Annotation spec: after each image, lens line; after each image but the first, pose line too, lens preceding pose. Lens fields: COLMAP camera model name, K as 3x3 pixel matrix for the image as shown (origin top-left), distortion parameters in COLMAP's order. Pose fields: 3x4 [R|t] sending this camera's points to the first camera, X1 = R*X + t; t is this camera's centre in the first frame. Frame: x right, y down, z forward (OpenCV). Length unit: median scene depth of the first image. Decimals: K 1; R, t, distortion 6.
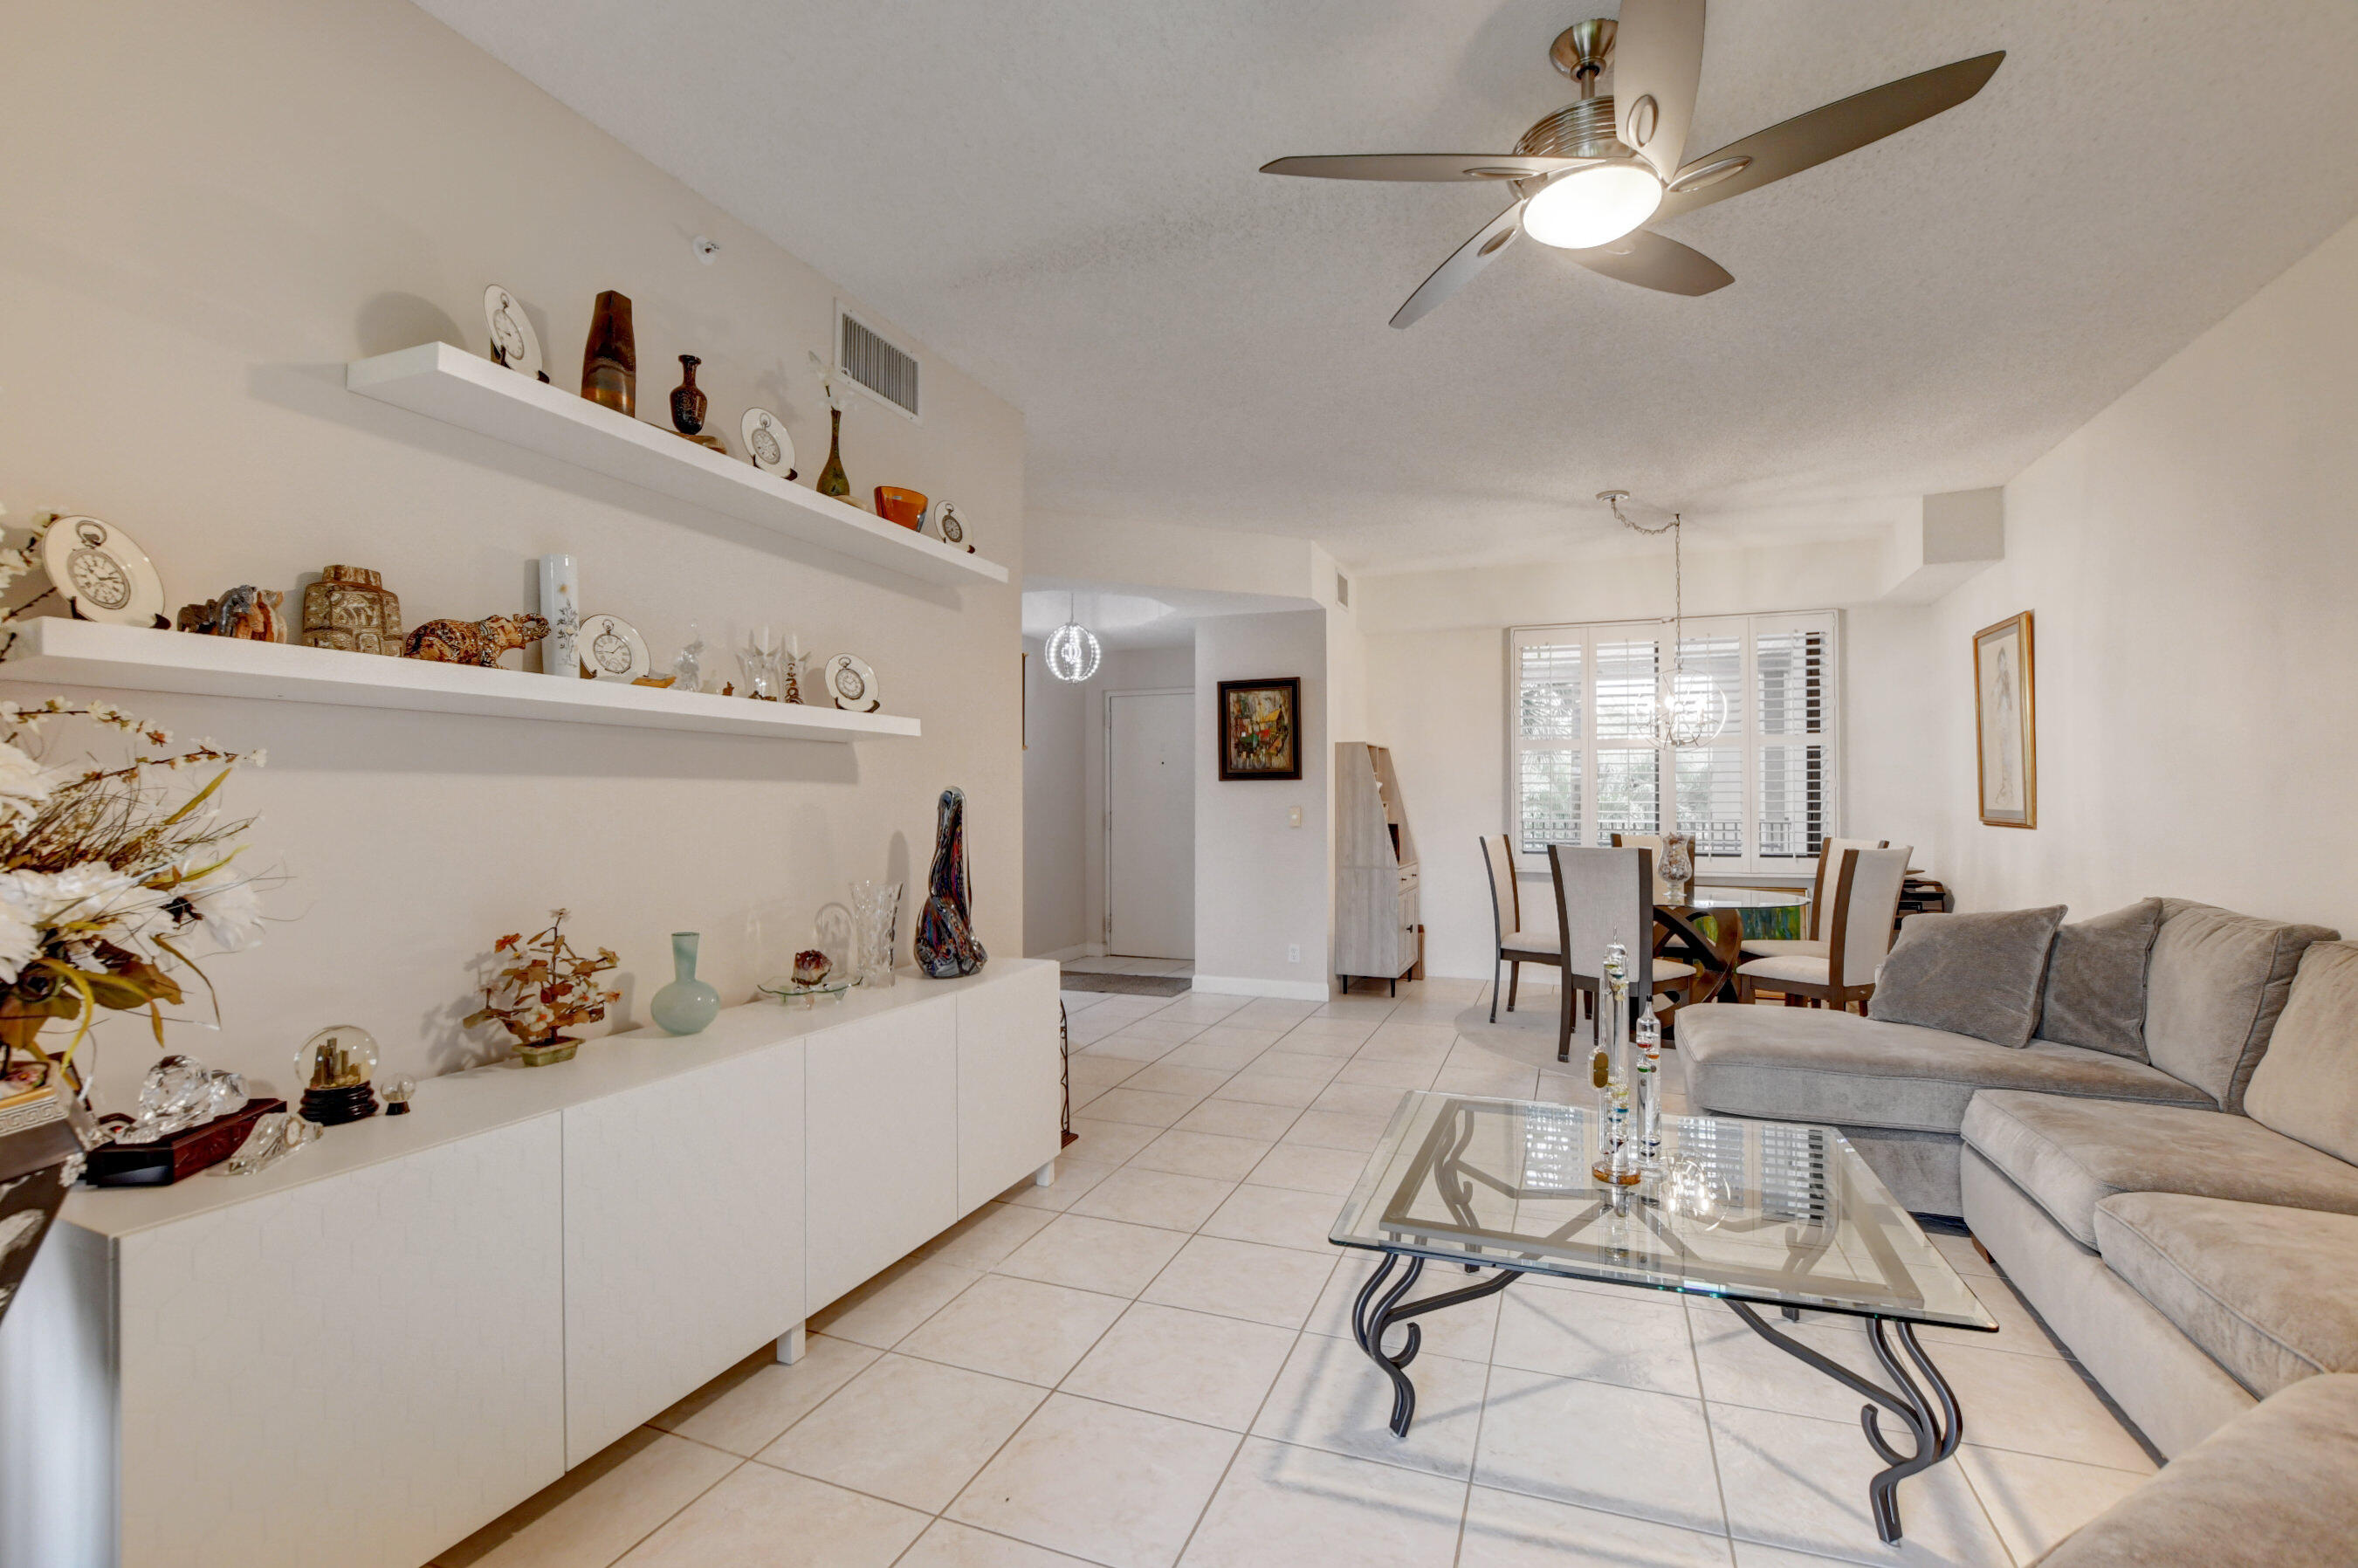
lens RADIAL K [[1038.9, 0, 1174.0], [0, 1038.9, 787.5], [0, 0, 1]] dist [-0.034840, 0.005181]
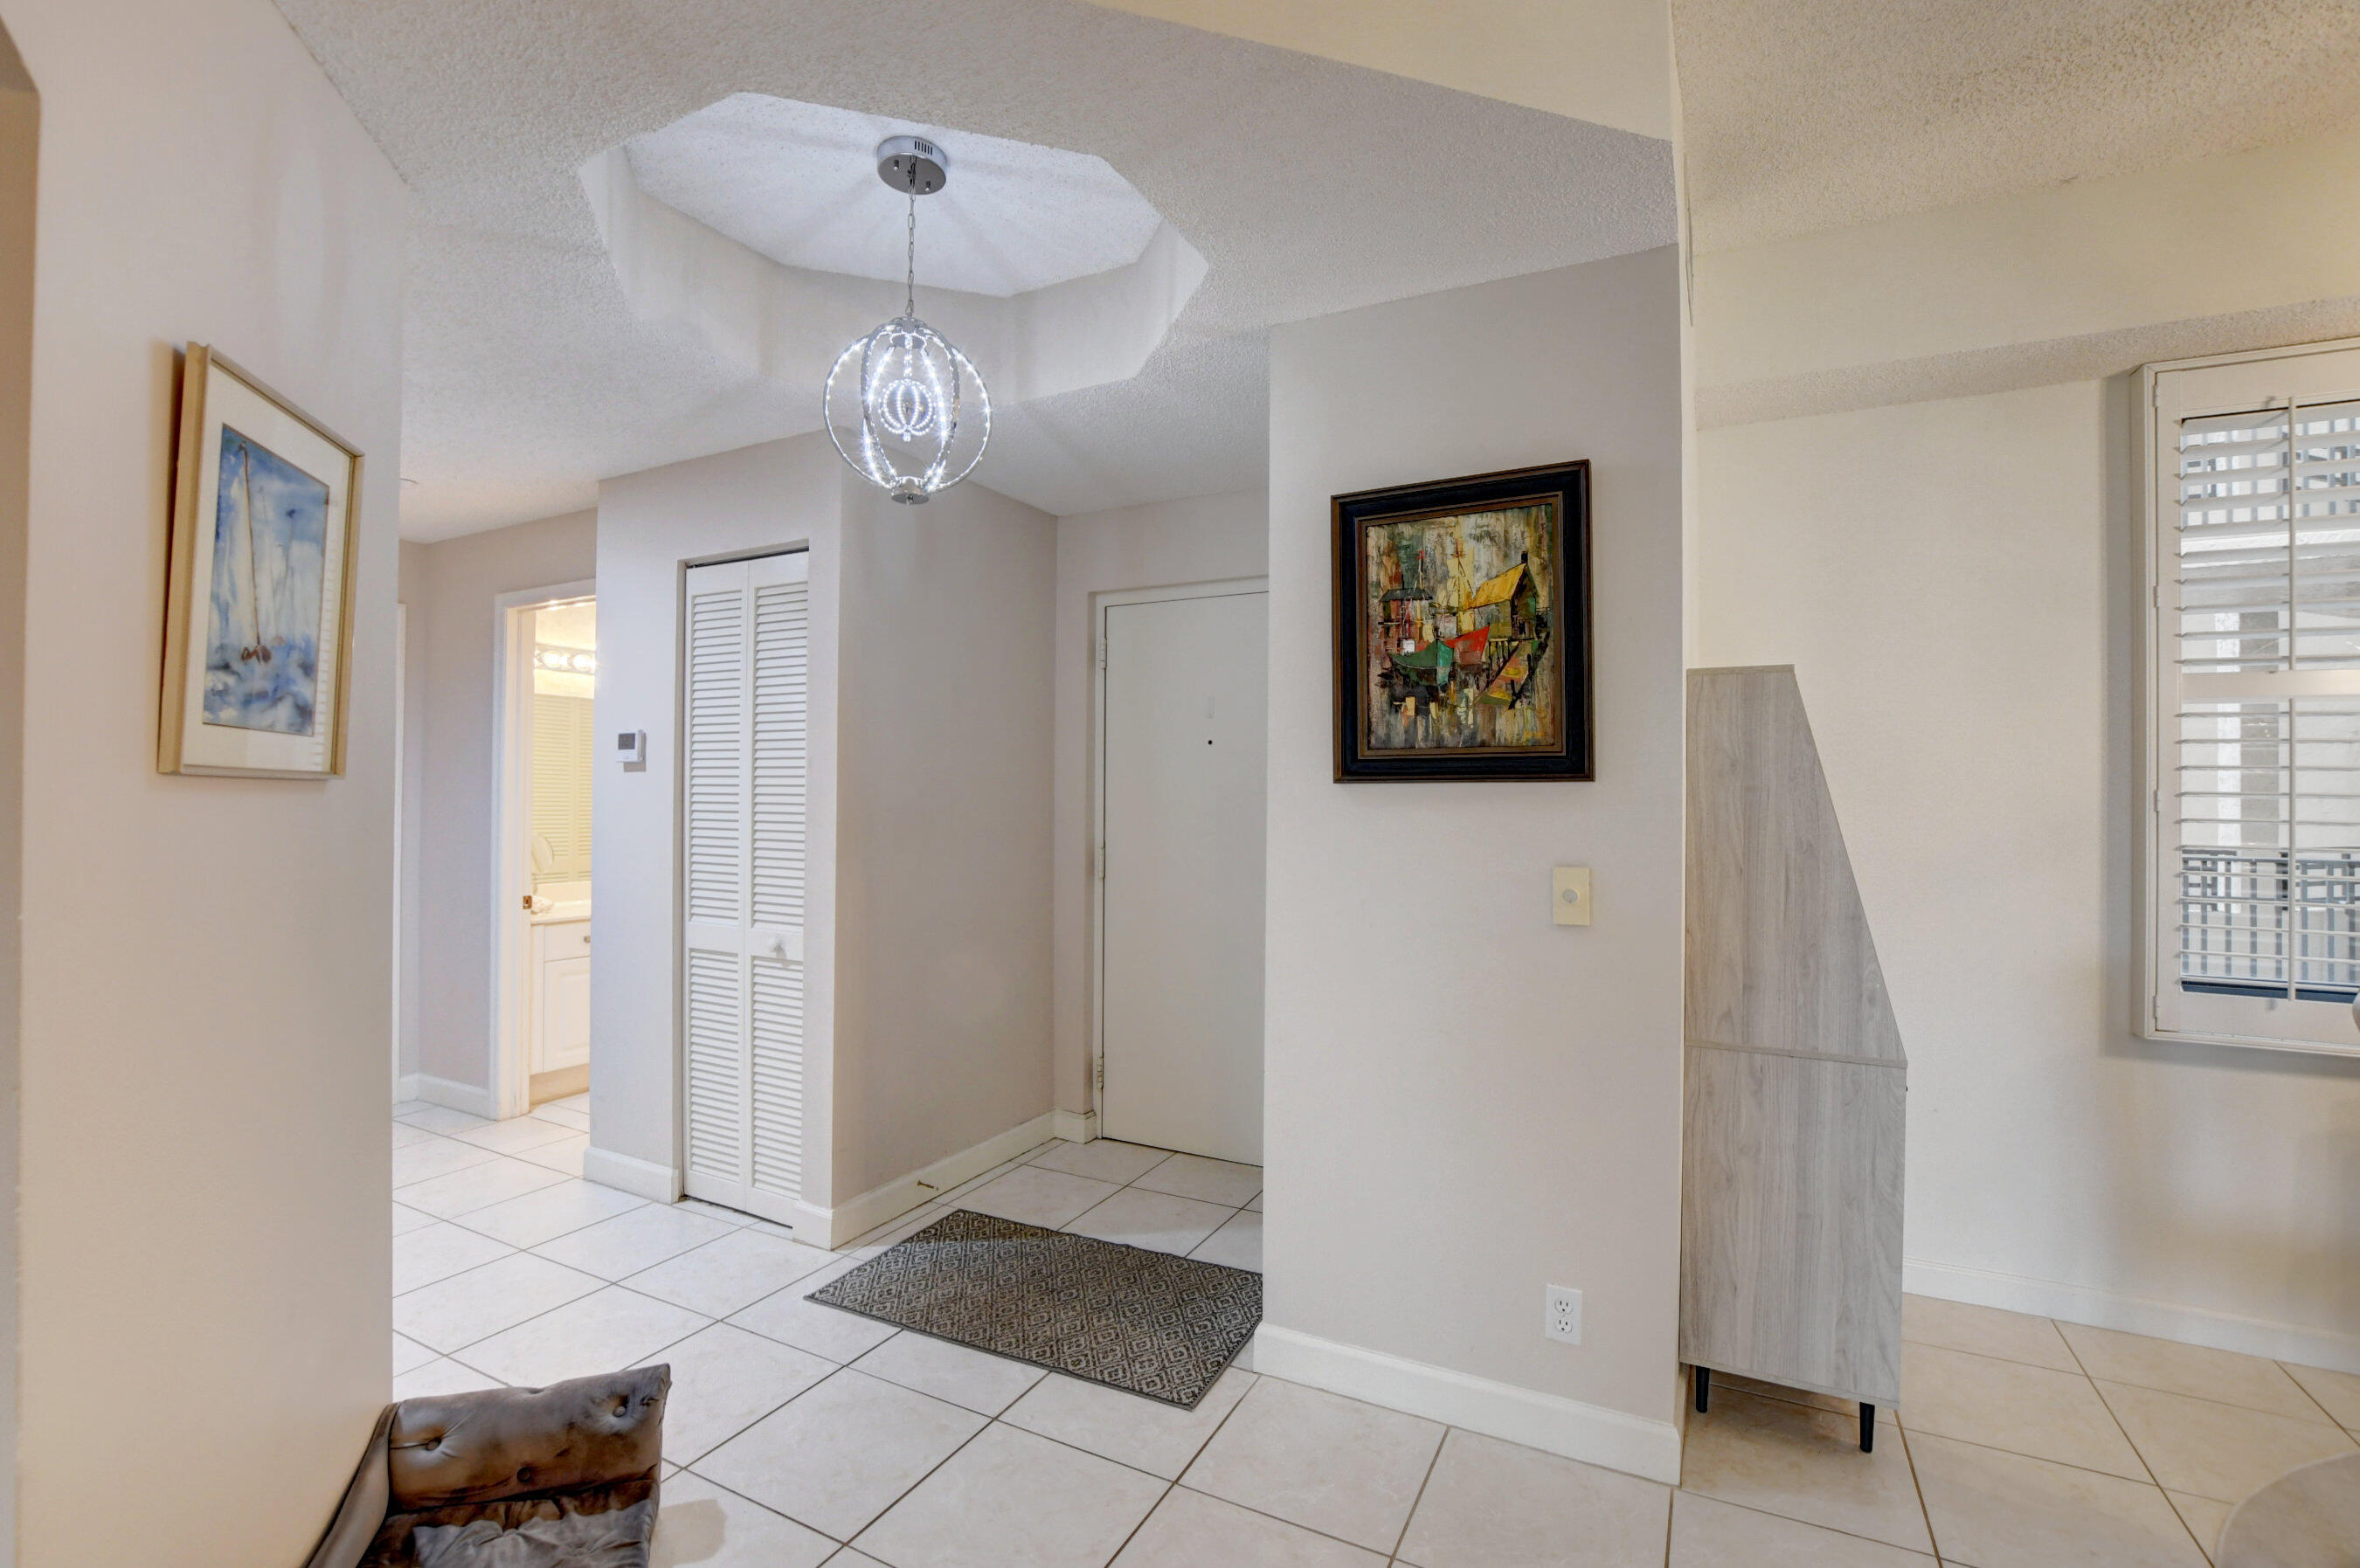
lens RADIAL K [[1039.6, 0, 1180.5], [0, 1039.6, 787.3], [0, 0, 1]] dist [-0.034840, 0.005181]
pose [[0.994463, 0.006178, -0.104907, 0.035782], [-0.005814, 0.999976, 0.003774, -0.007273], [0.104927, -0.003143, 0.994475, 0.811334]]
